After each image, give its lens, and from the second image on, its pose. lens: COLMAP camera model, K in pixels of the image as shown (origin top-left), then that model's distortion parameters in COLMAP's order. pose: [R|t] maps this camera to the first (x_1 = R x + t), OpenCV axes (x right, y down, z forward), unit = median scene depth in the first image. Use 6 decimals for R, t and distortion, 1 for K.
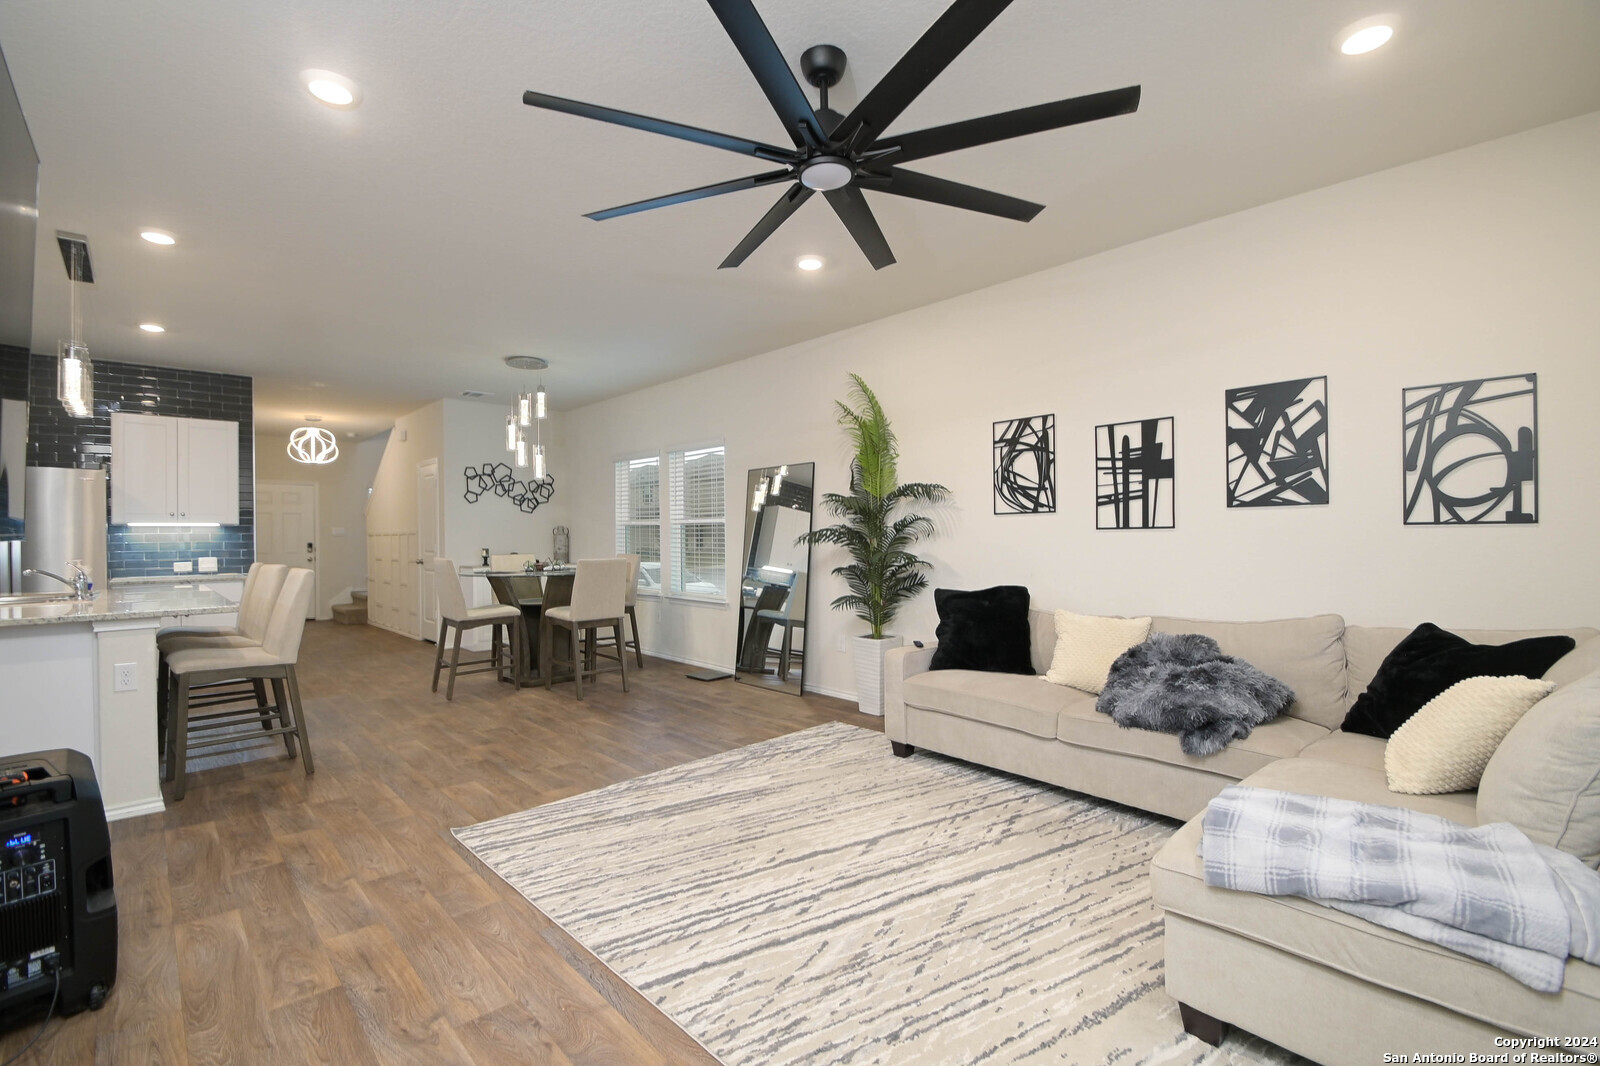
lens RADIAL K [[702.4, 0, 791.7], [0, 702.4, 534.7], [0, 0, 1]] dist [0.001667, -0.008332]
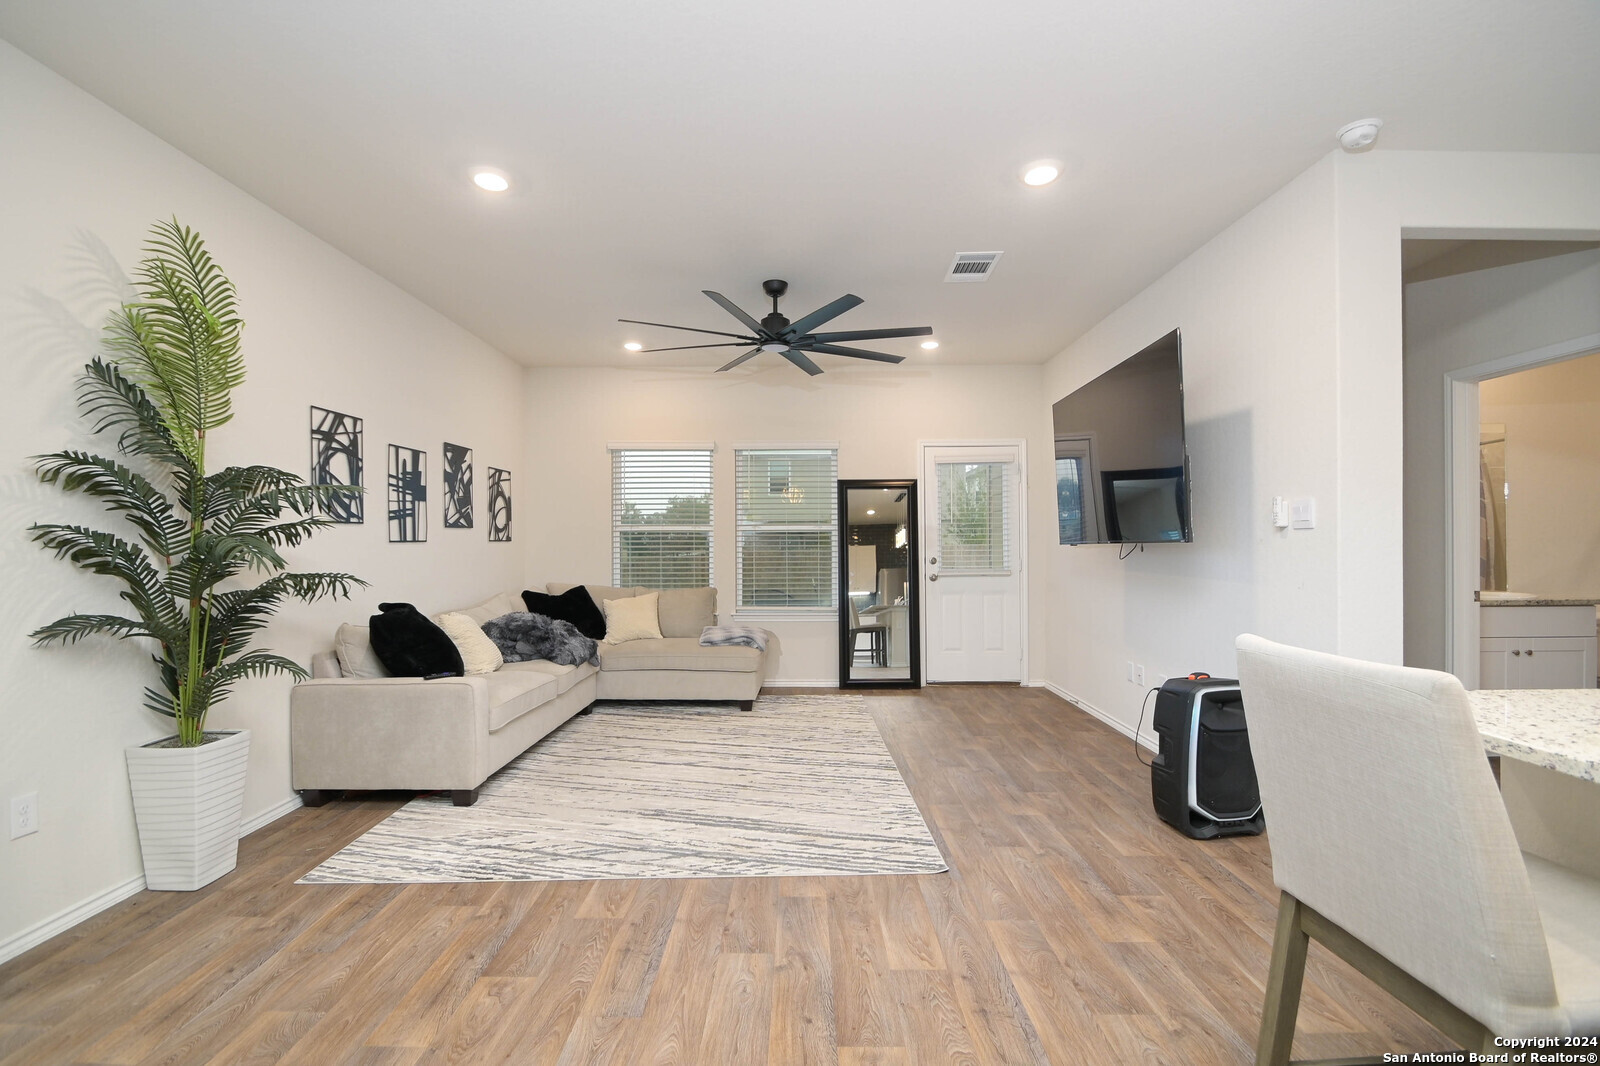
lens RADIAL K [[702.4, 0, 794.7], [0, 702.4, 540.1], [0, 0, 1]] dist [0.001667, -0.008332]
pose [[-0.723898, 0.013119, 0.689782, -0.686880], [0.010116, 0.999914, -0.008401, 0.003822], [-0.689833, 0.000896, -0.723968, 1.268395]]
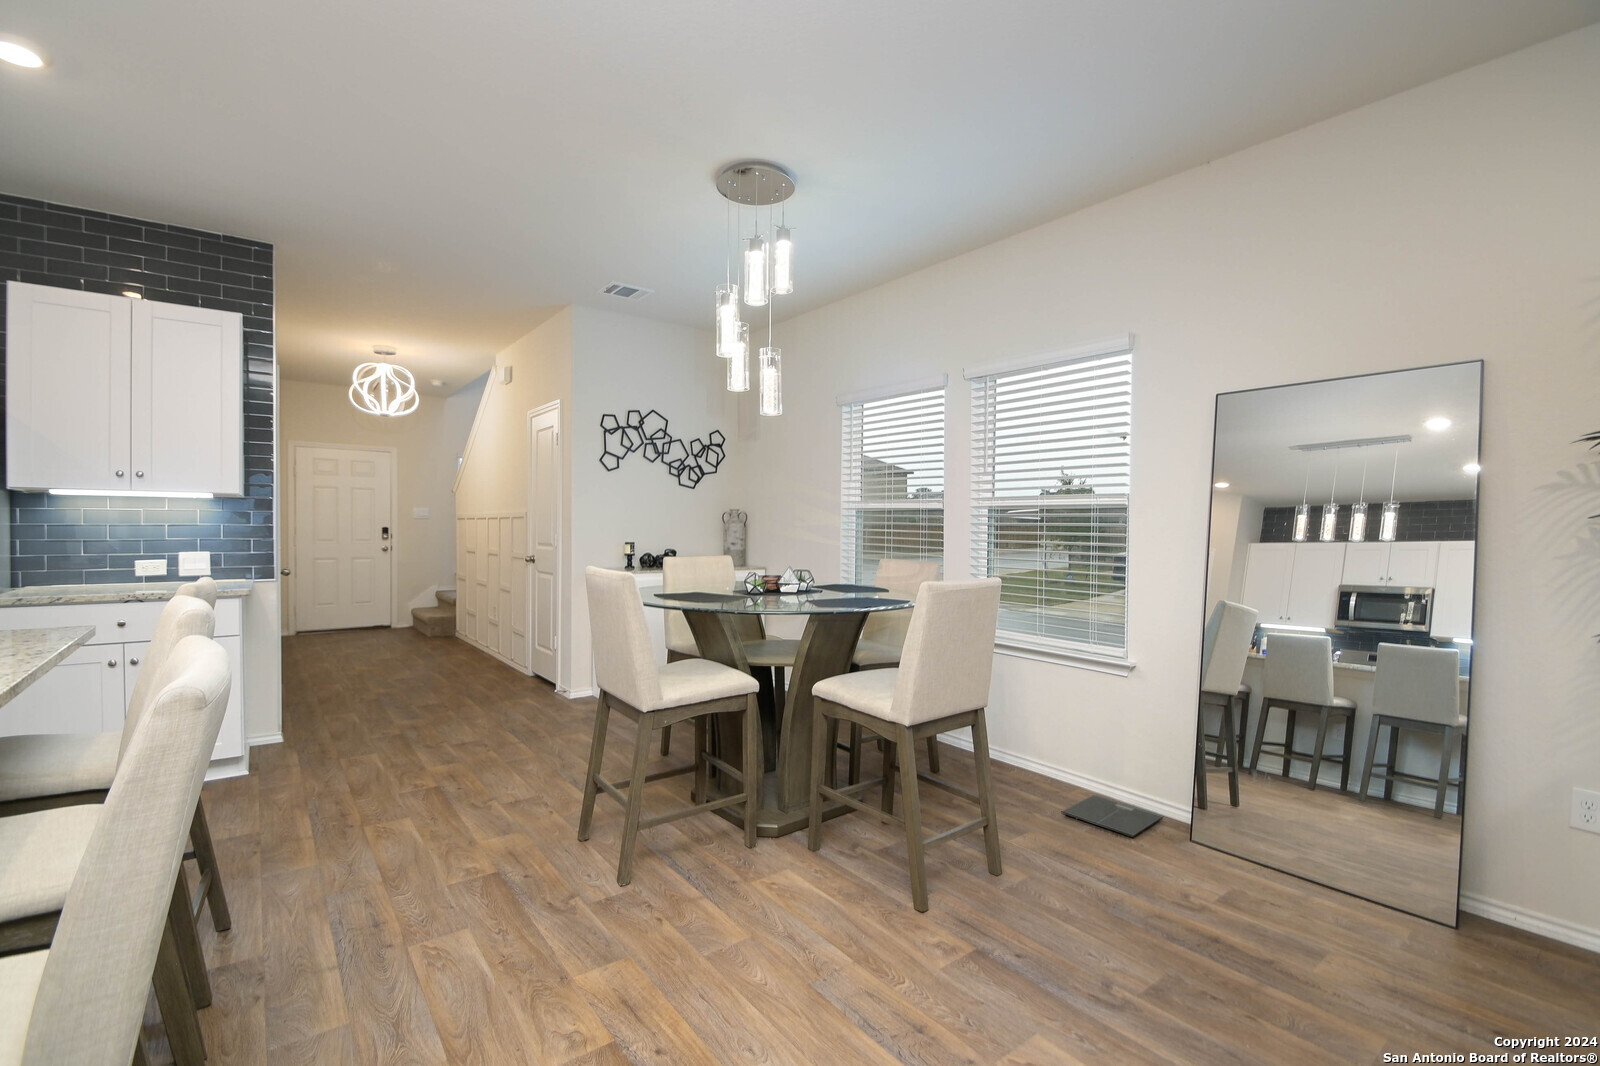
lens RADIAL K [[702.4, 0, 785.5], [0, 702.4, 536.6], [0, 0, 1]] dist [0.001667, -0.008332]
pose [[0.994203, 0.019507, -0.105731, -0.444664], [-0.017790, 0.999694, 0.017161, 0.002532], [0.106034, -0.015180, 0.994247, 0.738016]]
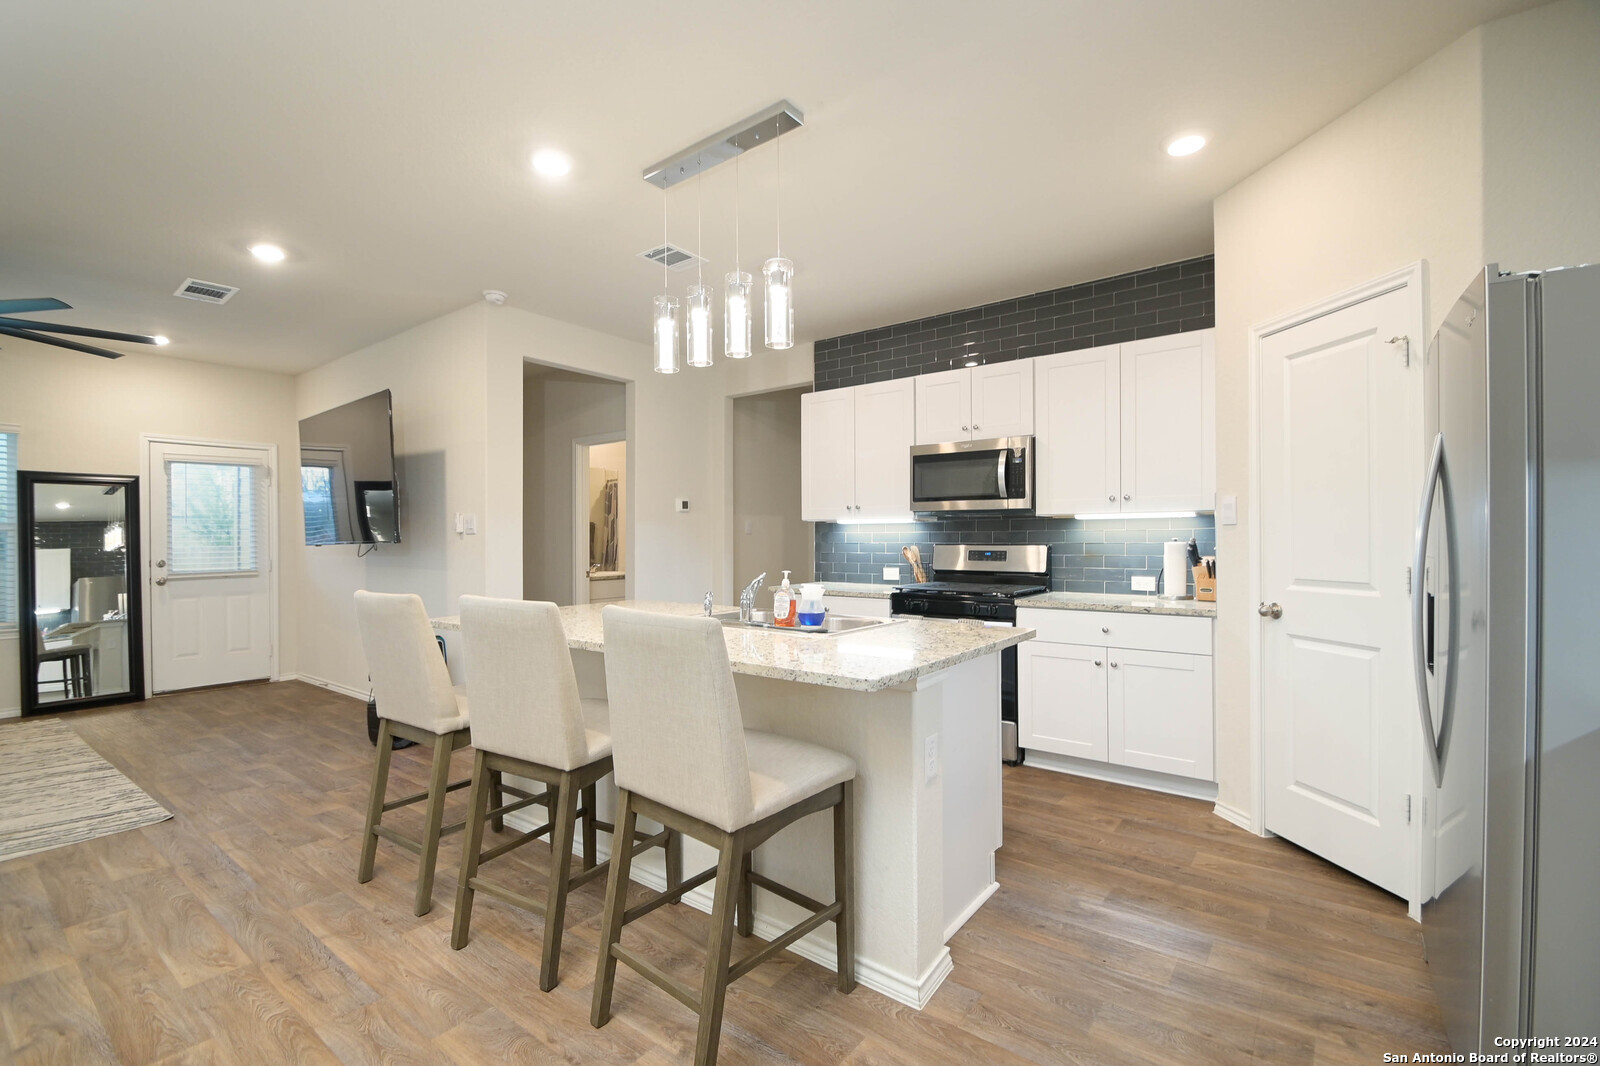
lens RADIAL K [[702.4, 0, 785.0], [0, 702.4, 534.9], [0, 0, 1]] dist [0.001667, -0.008332]
pose [[-0.987626, 0.015563, -0.156052, -0.892166], [0.016168, 0.999866, -0.002606, 0.003419], [0.155991, -0.005097, -0.987745, 1.574378]]
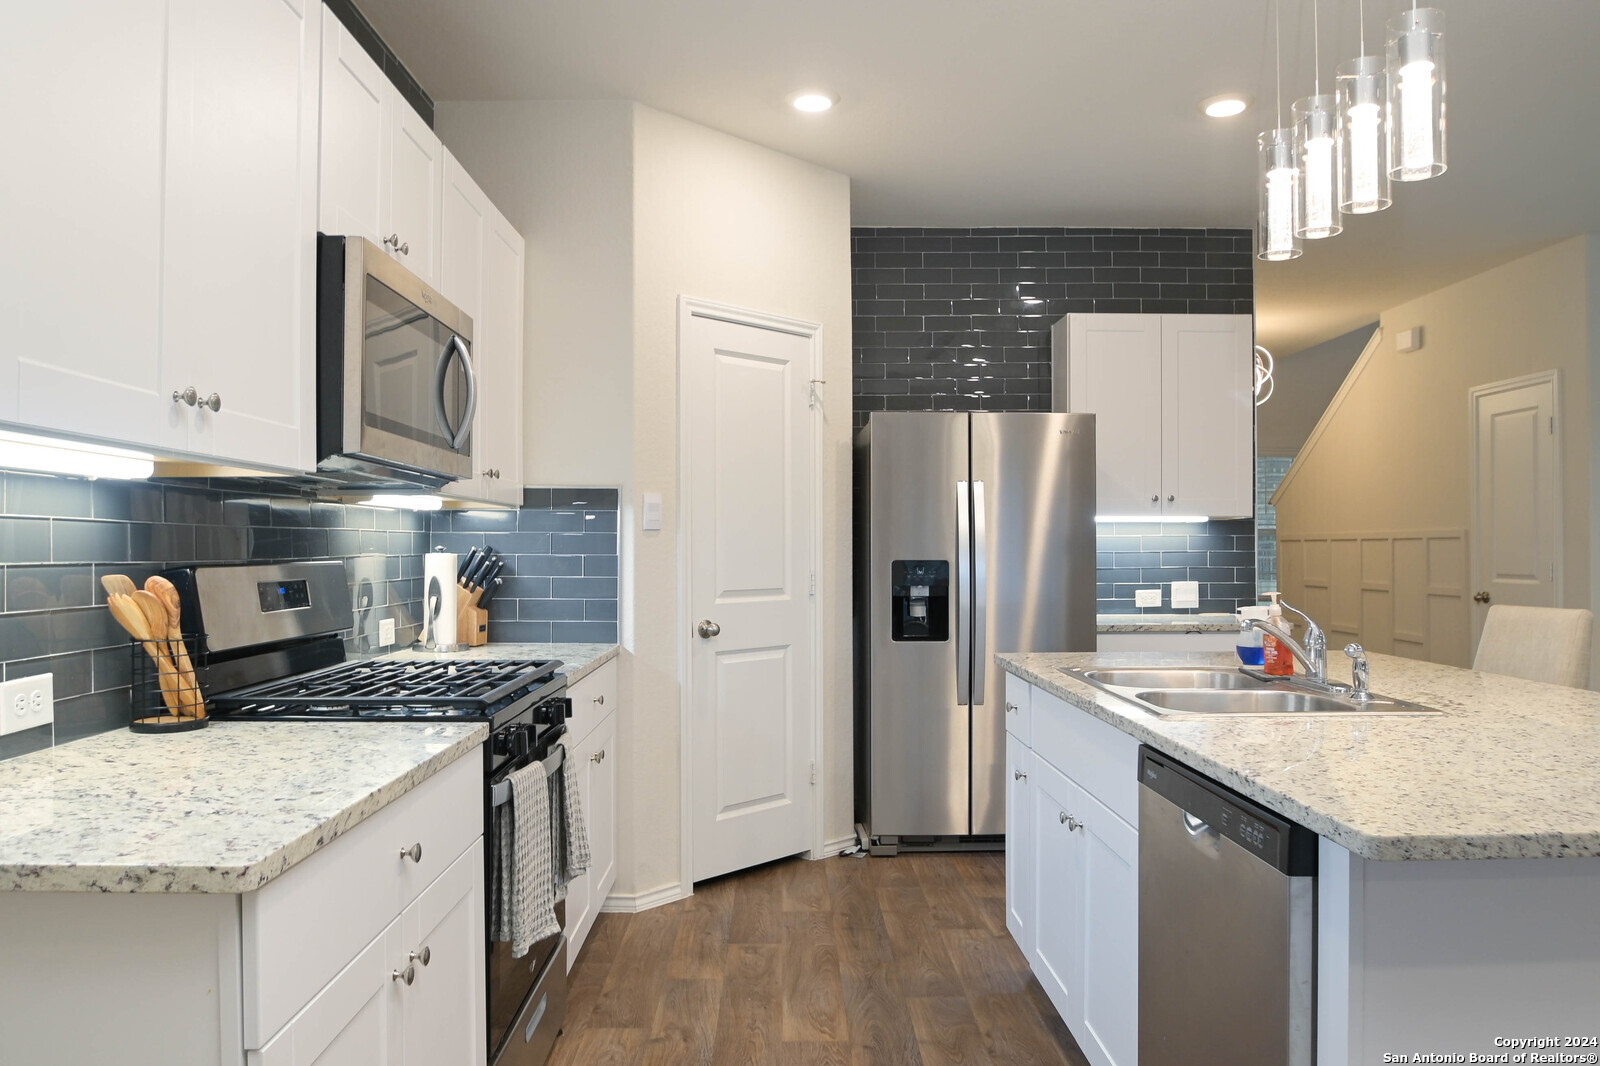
lens RADIAL K [[1125.5, 0, 791.3], [0, 1125.5, 536.6], [0, 0, 1]] dist [-0.048719, -0.000197]
pose [[0.738632, 0.004700, -0.674093, -0.756250], [-0.007854, 0.999968, -0.001634, 0.004418], [0.674063, 0.006501, 0.738645, 0.284658]]
